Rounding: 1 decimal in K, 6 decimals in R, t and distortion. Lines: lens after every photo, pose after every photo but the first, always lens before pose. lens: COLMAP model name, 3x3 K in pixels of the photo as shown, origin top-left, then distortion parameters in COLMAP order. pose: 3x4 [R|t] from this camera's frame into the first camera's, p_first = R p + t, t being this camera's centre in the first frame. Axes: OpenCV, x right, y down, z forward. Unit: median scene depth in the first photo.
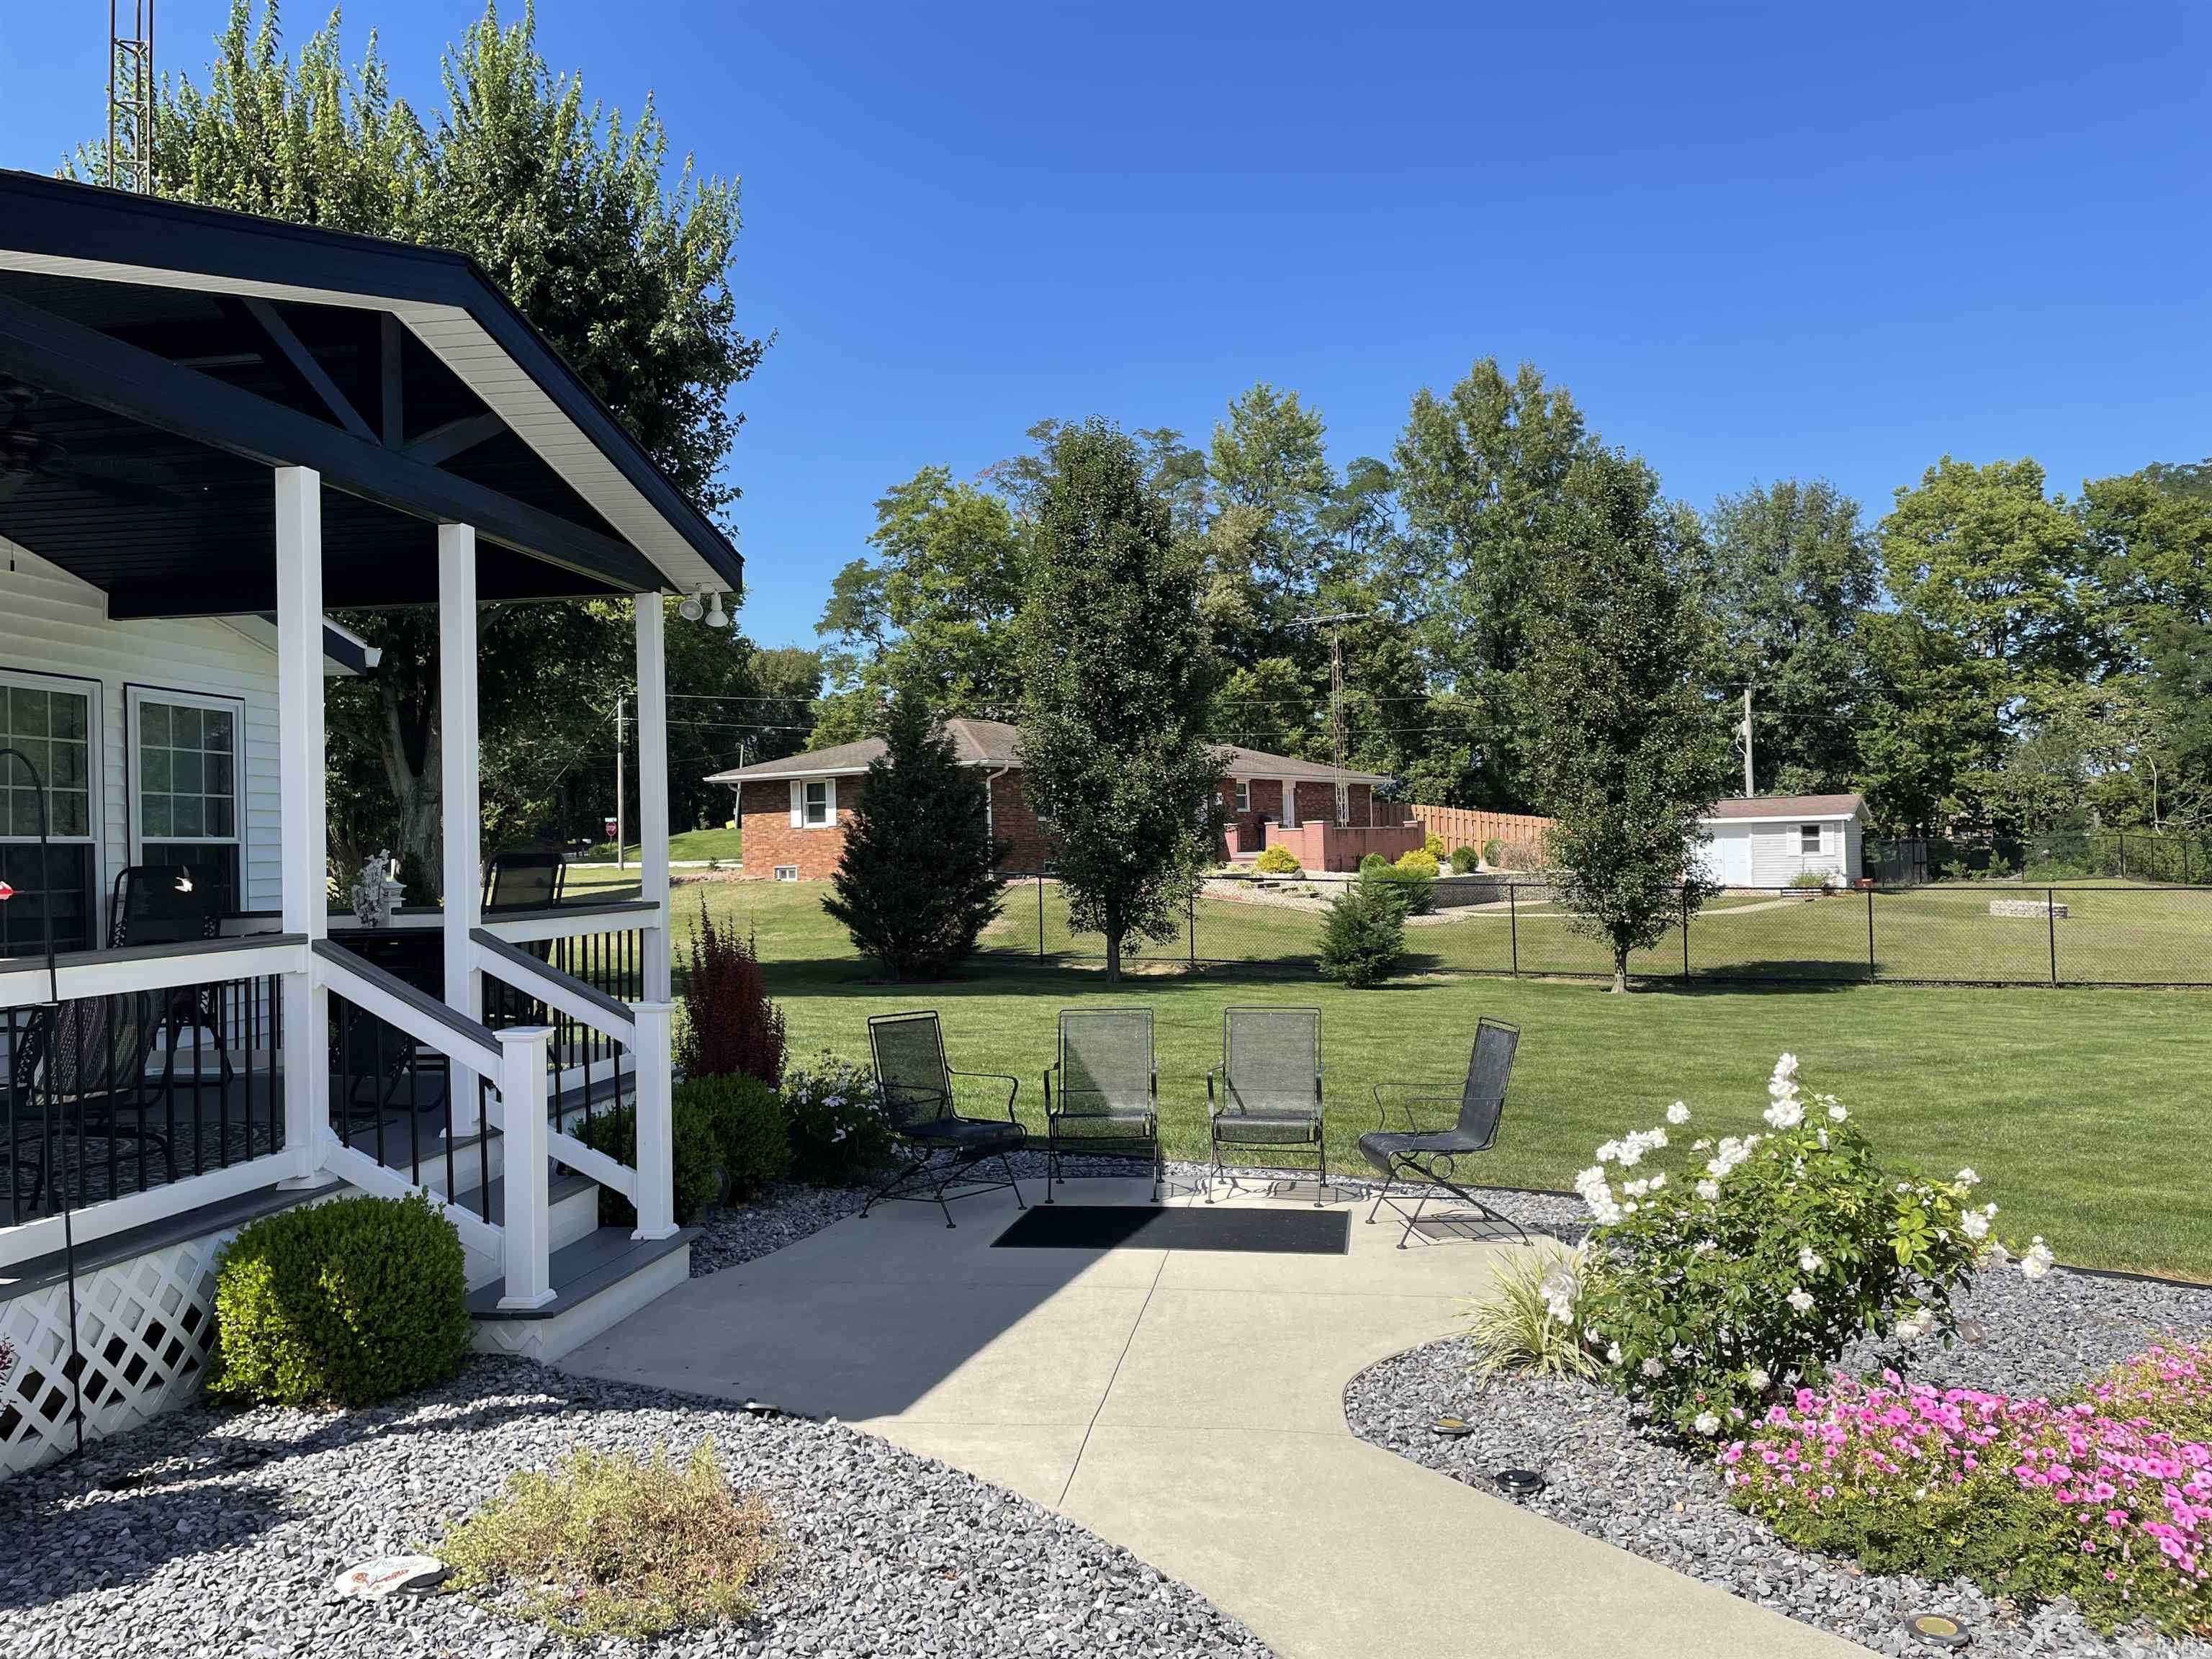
lens RADIAL K [[1677.8, 0, 1099.7], [0, 1677.8, 814.3], [0, 0, 1]] dist [0.069626, -0.083028]
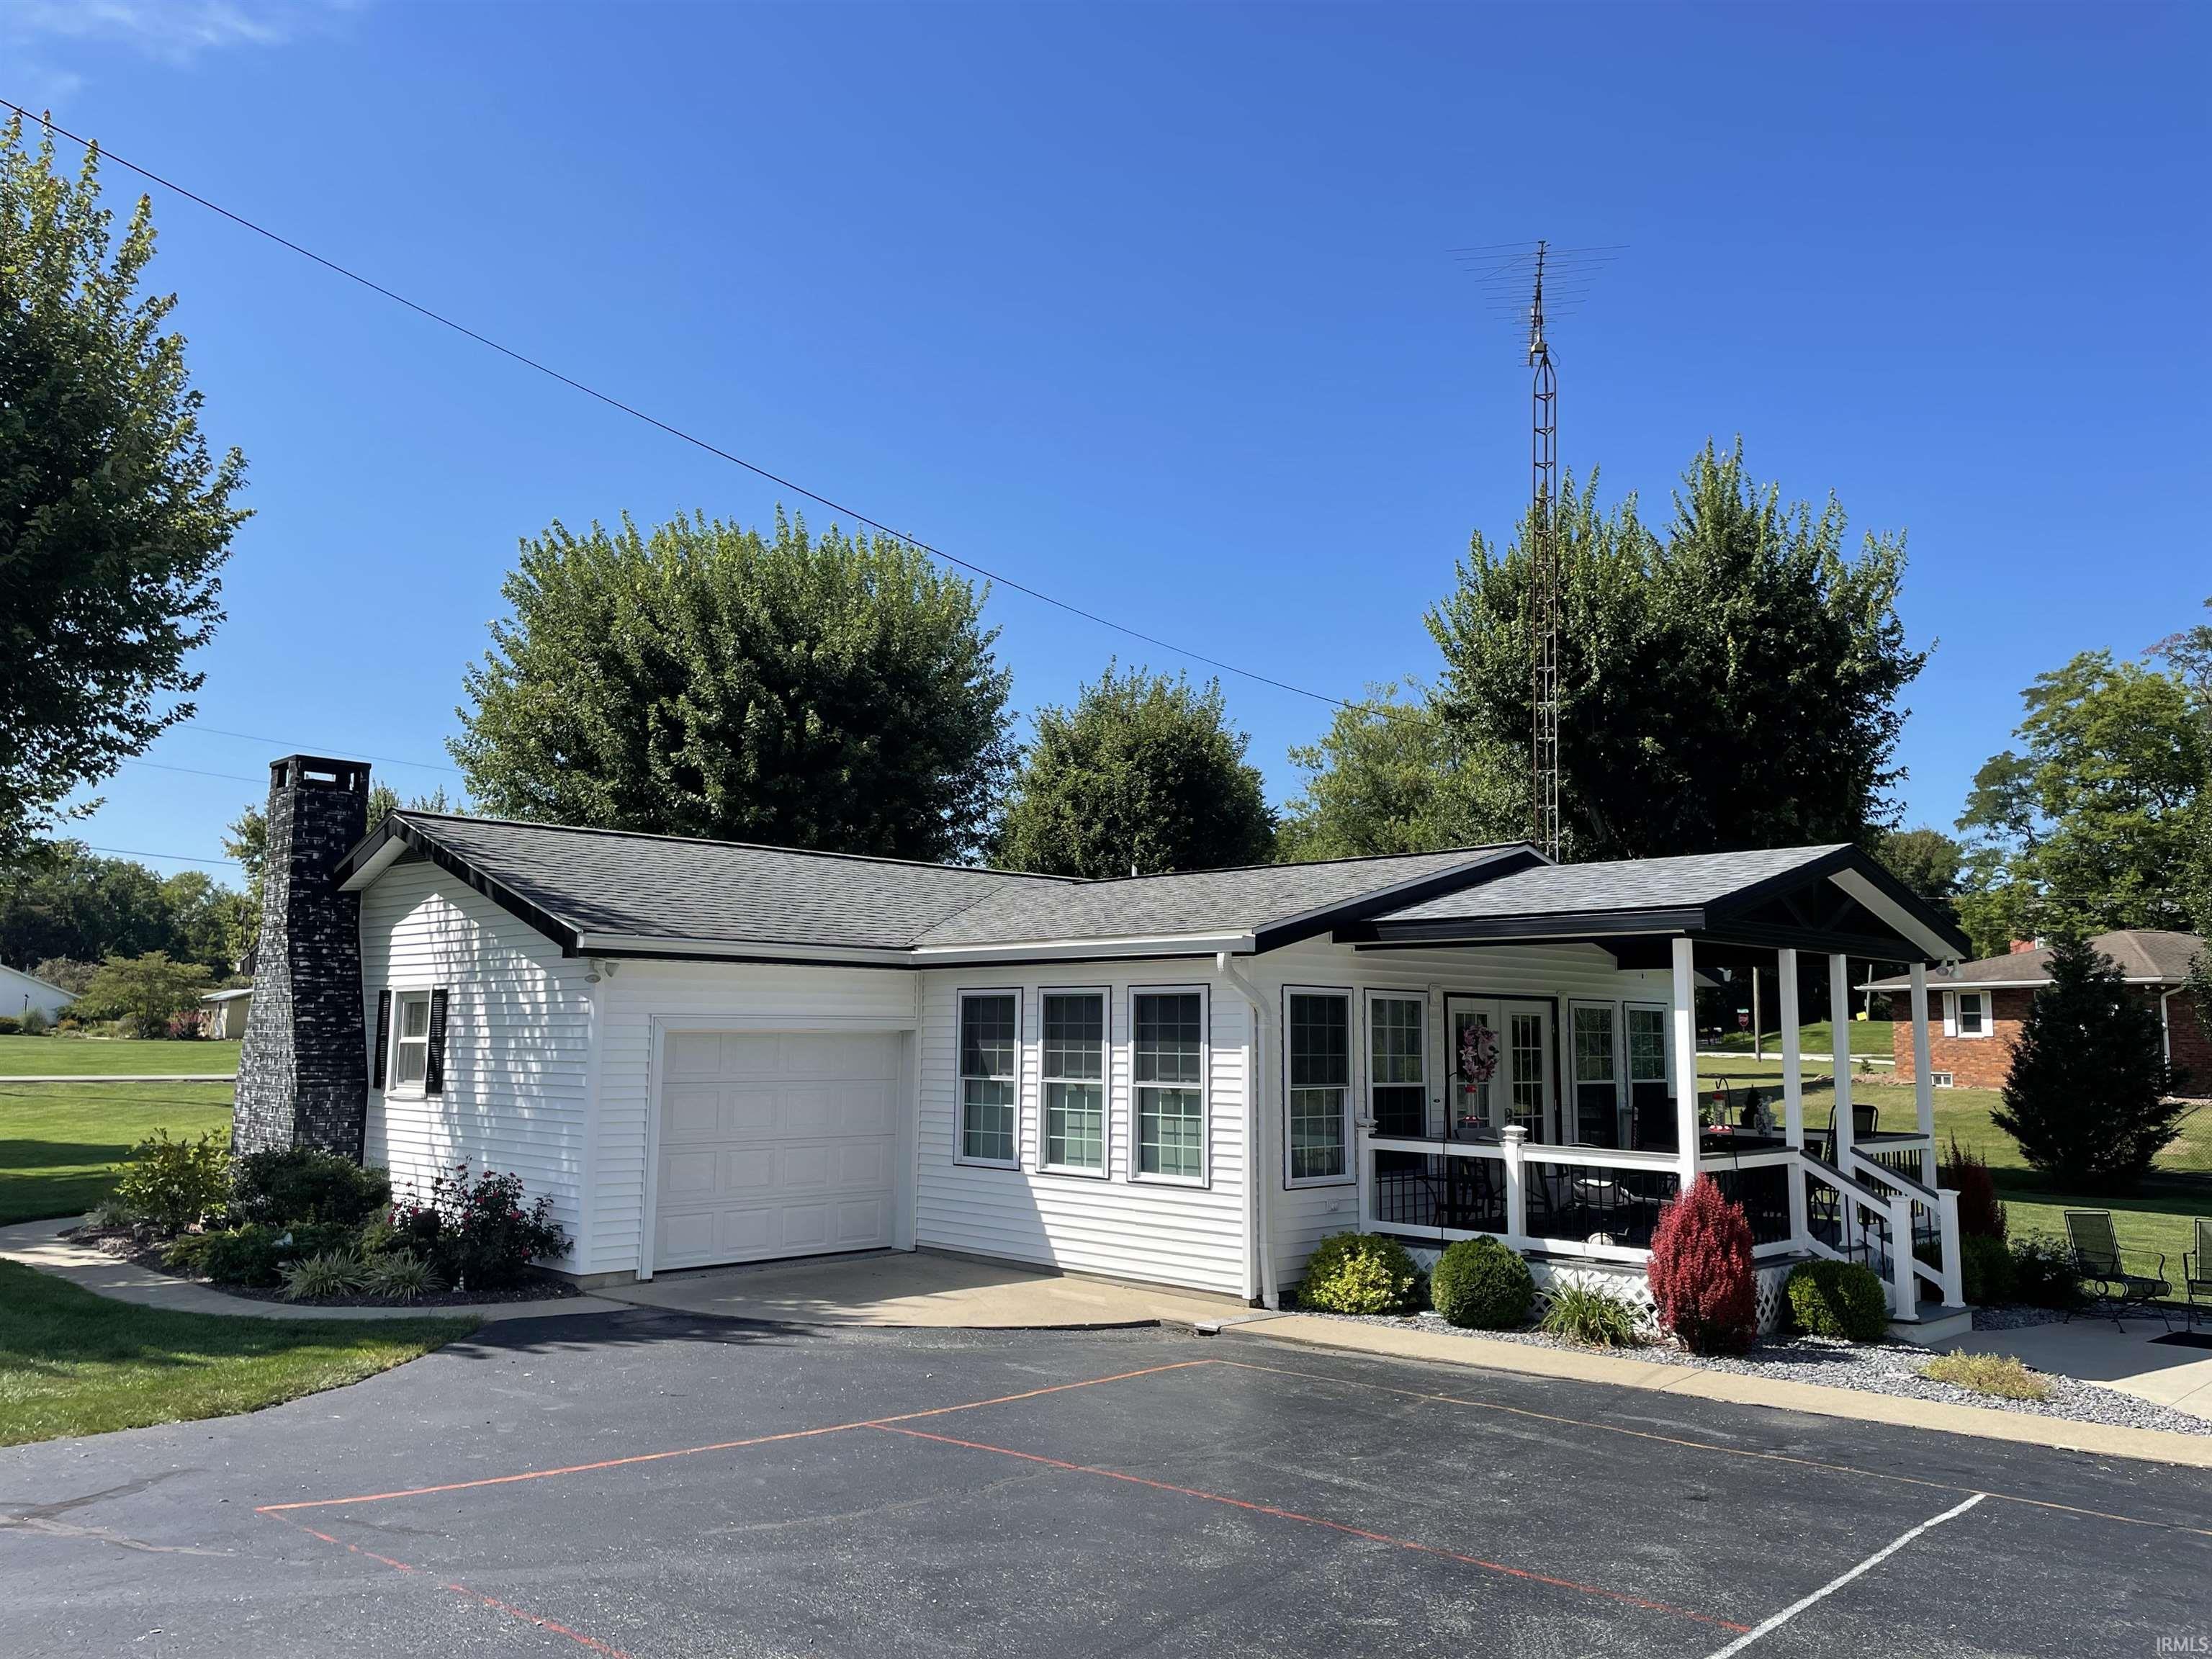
lens RADIAL K [[1677.8, 0, 1104.1], [0, 1677.8, 836.7], [0, 0, 1]] dist [0.069626, -0.083028]
pose [[0.809999, -0.036366, -0.585302, 0.035501], [-0.016623, 0.996250, -0.084905, -0.034203], [0.586195, 0.078503, 0.806357, -0.358172]]
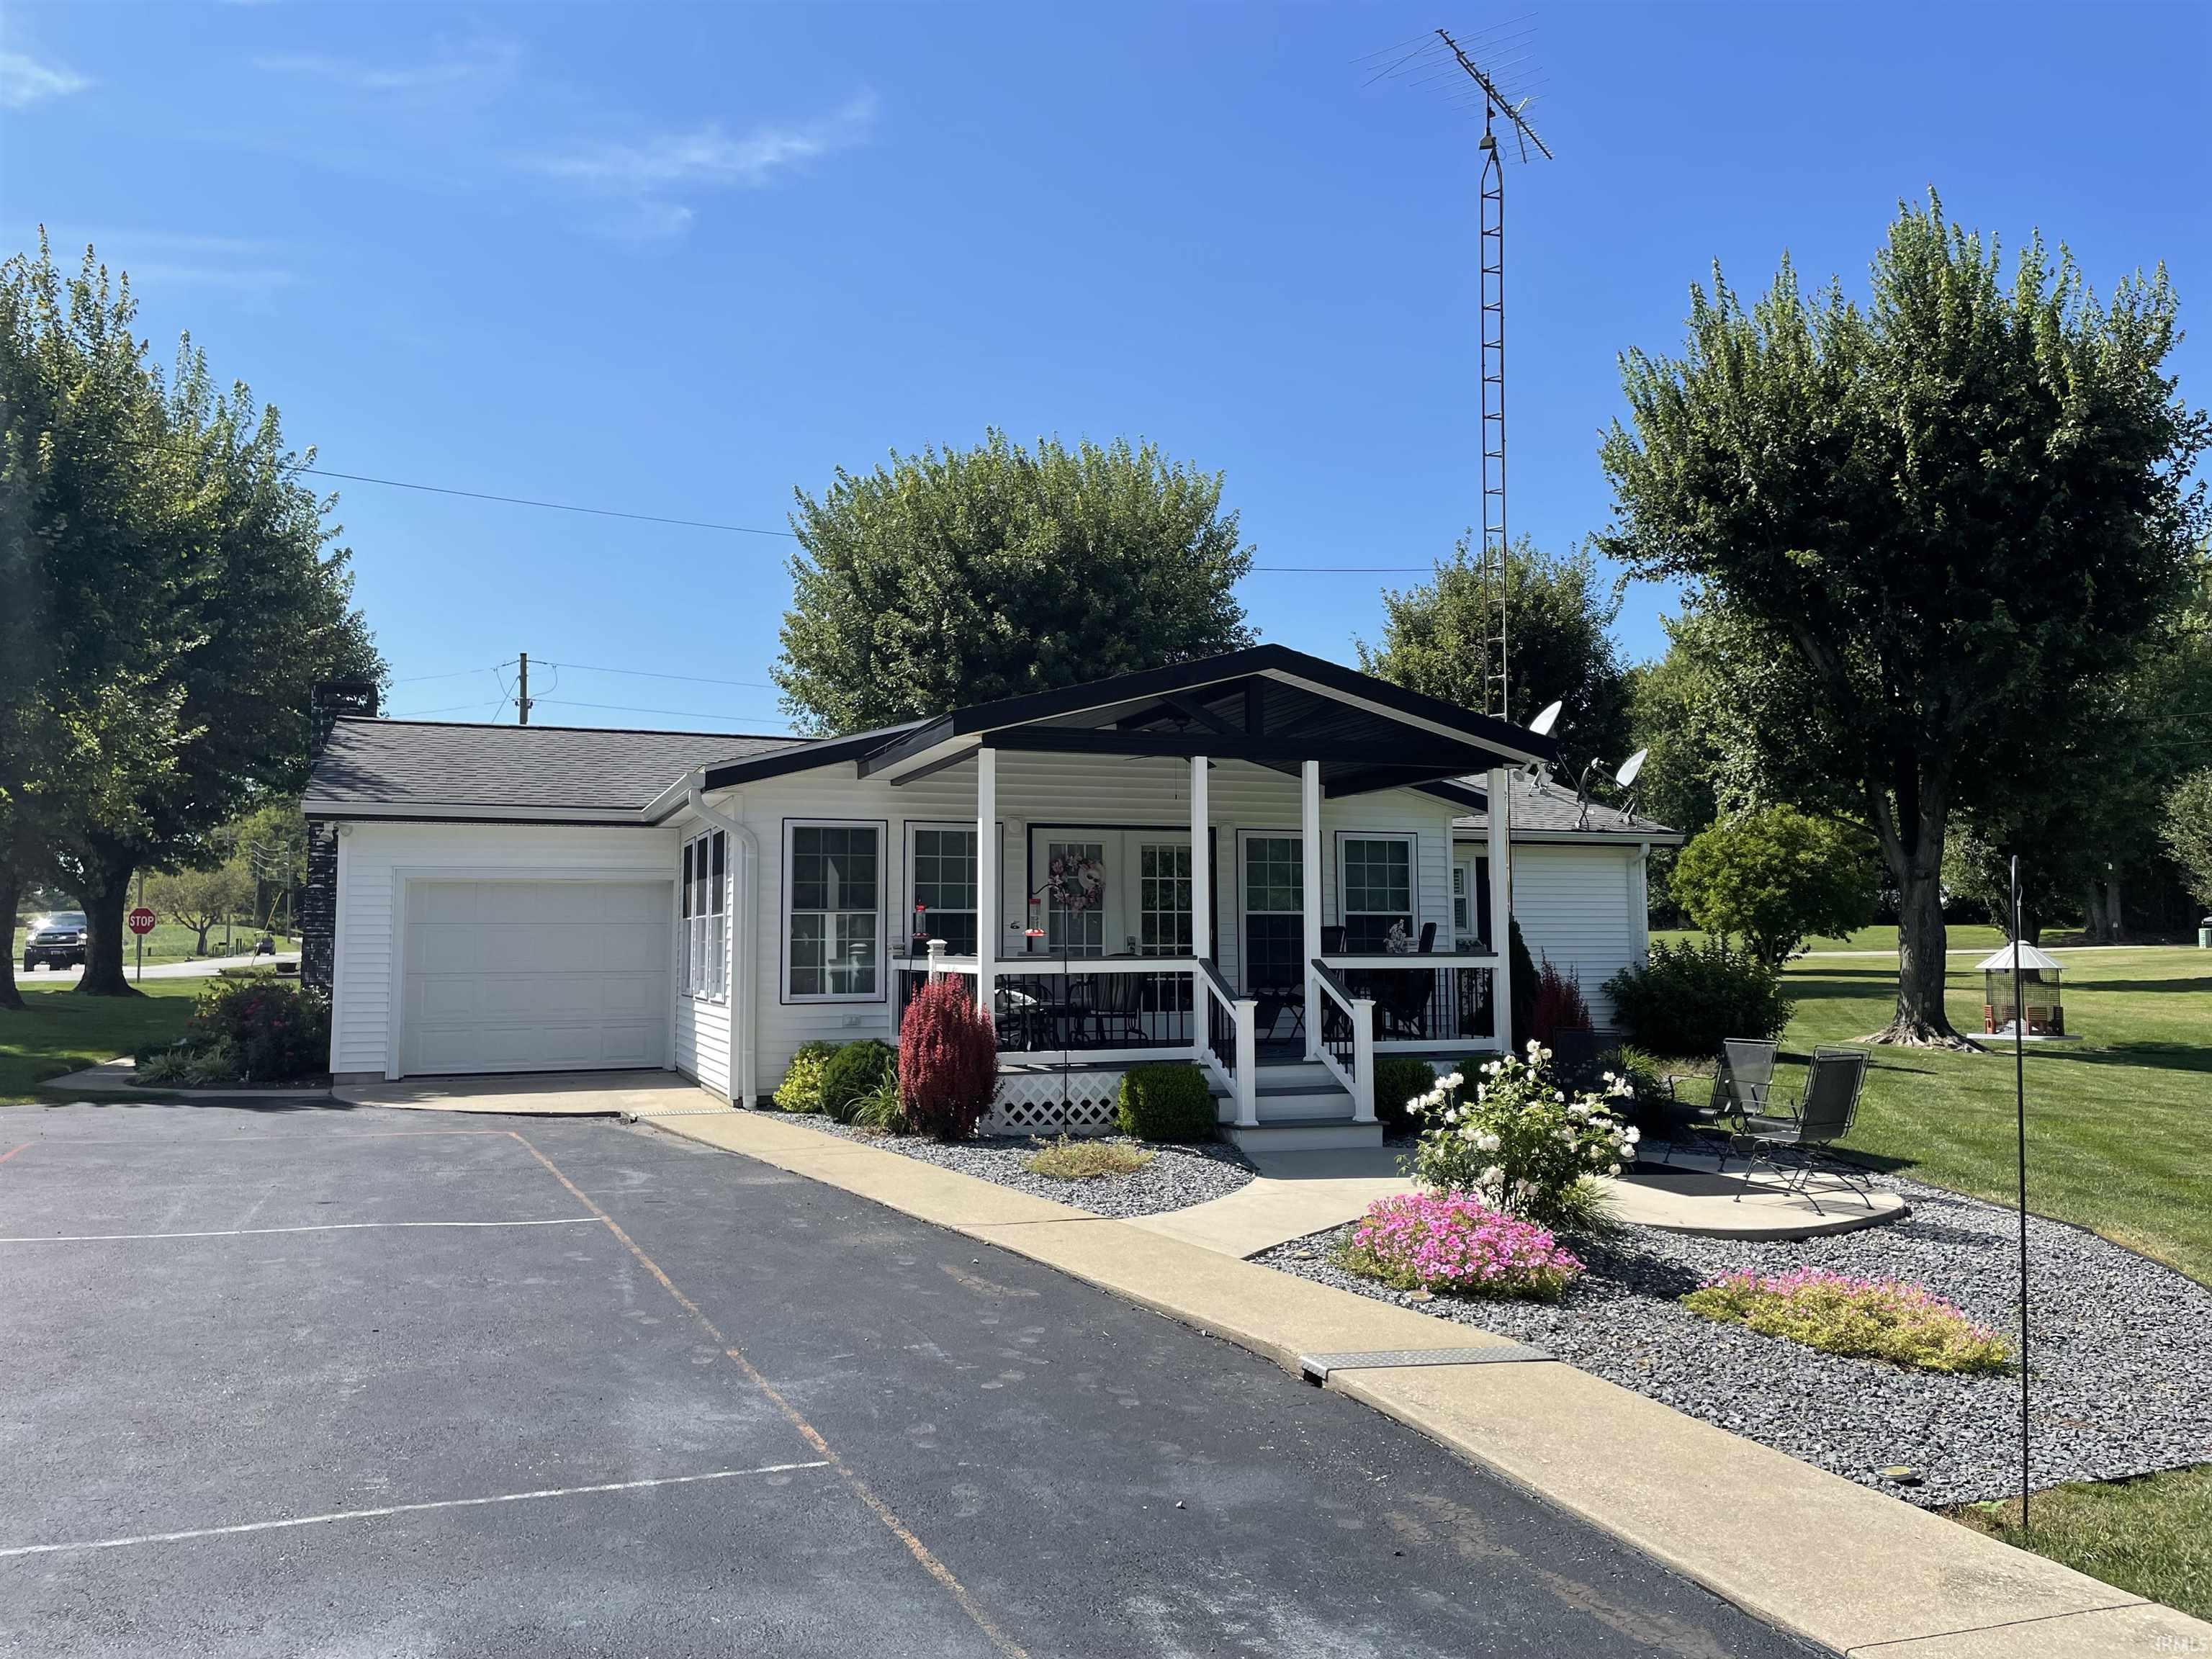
lens RADIAL K [[1677.8, 0, 1102.6], [0, 1677.8, 826.9], [0, 0, 1]] dist [0.069626, -0.083028]
pose [[0.502643, -0.039565, -0.863588, 0.347721], [0.012567, 0.999181, -0.038462, -0.004780], [0.864403, 0.008480, 0.502728, -0.065556]]
